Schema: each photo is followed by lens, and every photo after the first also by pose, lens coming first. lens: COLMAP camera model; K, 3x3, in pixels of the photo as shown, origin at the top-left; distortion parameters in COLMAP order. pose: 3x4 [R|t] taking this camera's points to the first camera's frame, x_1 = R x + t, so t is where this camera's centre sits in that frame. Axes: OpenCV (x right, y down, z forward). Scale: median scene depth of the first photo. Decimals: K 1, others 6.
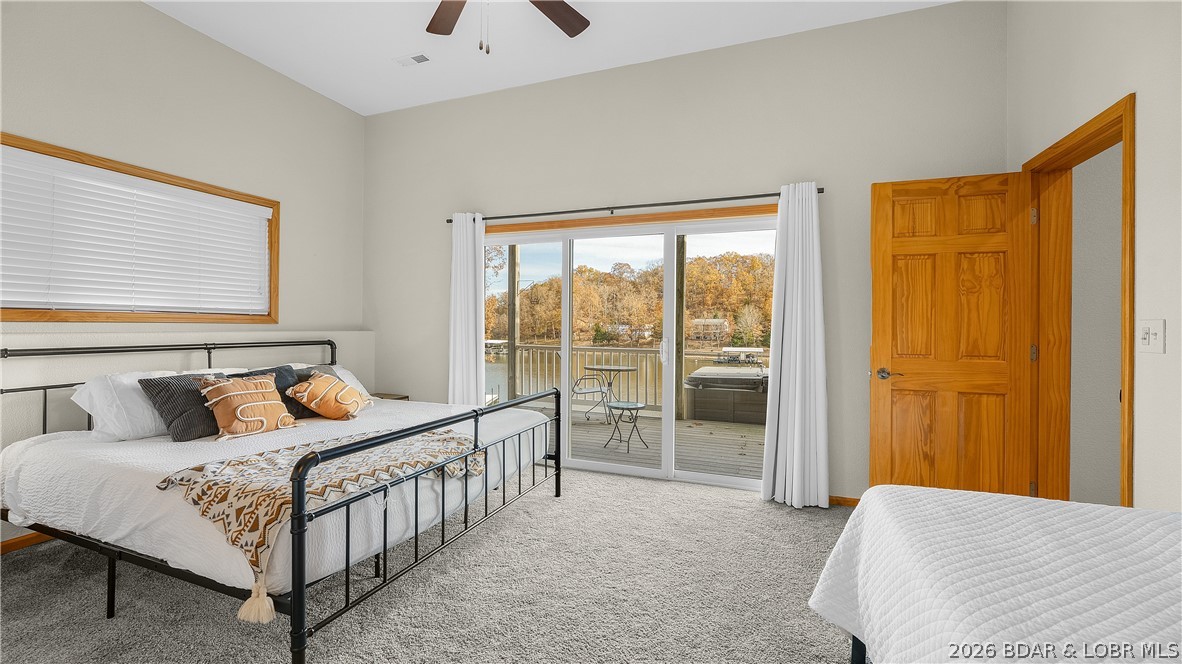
lens RADIAL K [[483.5, 0, 580.8], [0, 483.5, 332.0], [0, 0, 1]] dist [-0.000061, 0.000415]
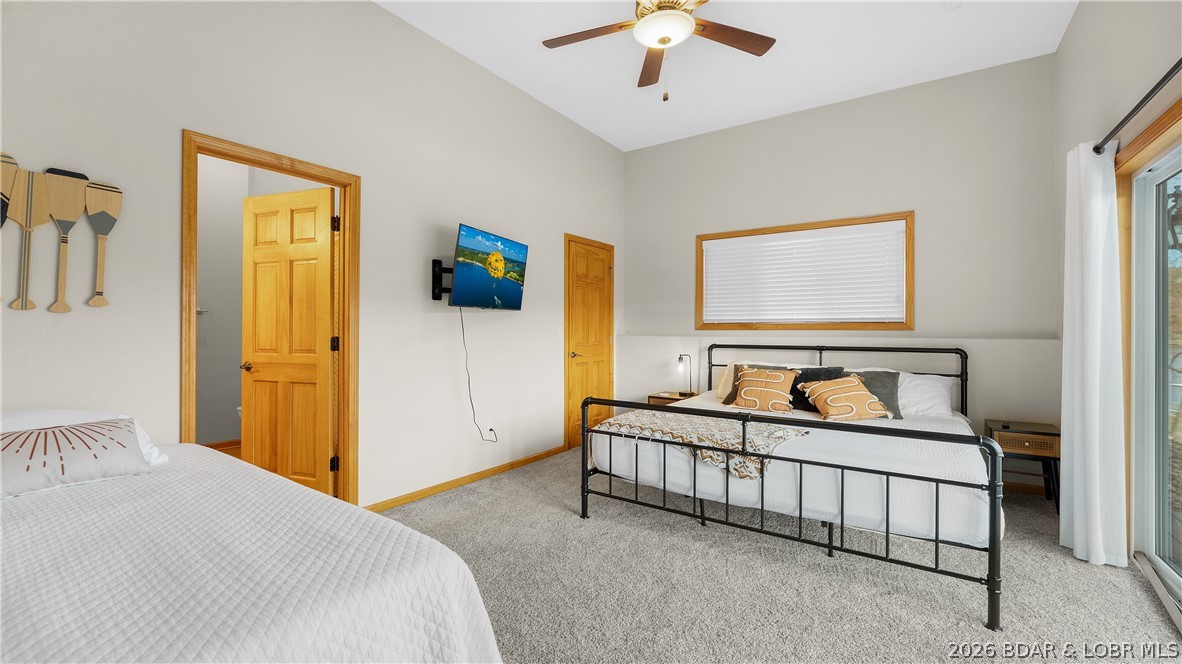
lens RADIAL K [[483.5, 0, 590.5], [0, 483.5, 331.2], [0, 0, 1]] dist [-0.000061, 0.000415]
pose [[-0.210350, -0.006154, -0.977607, 0.667506], [-0.015638, 0.999873, -0.002929, -0.002510], [0.977501, 0.014672, -0.210420, 0.711613]]
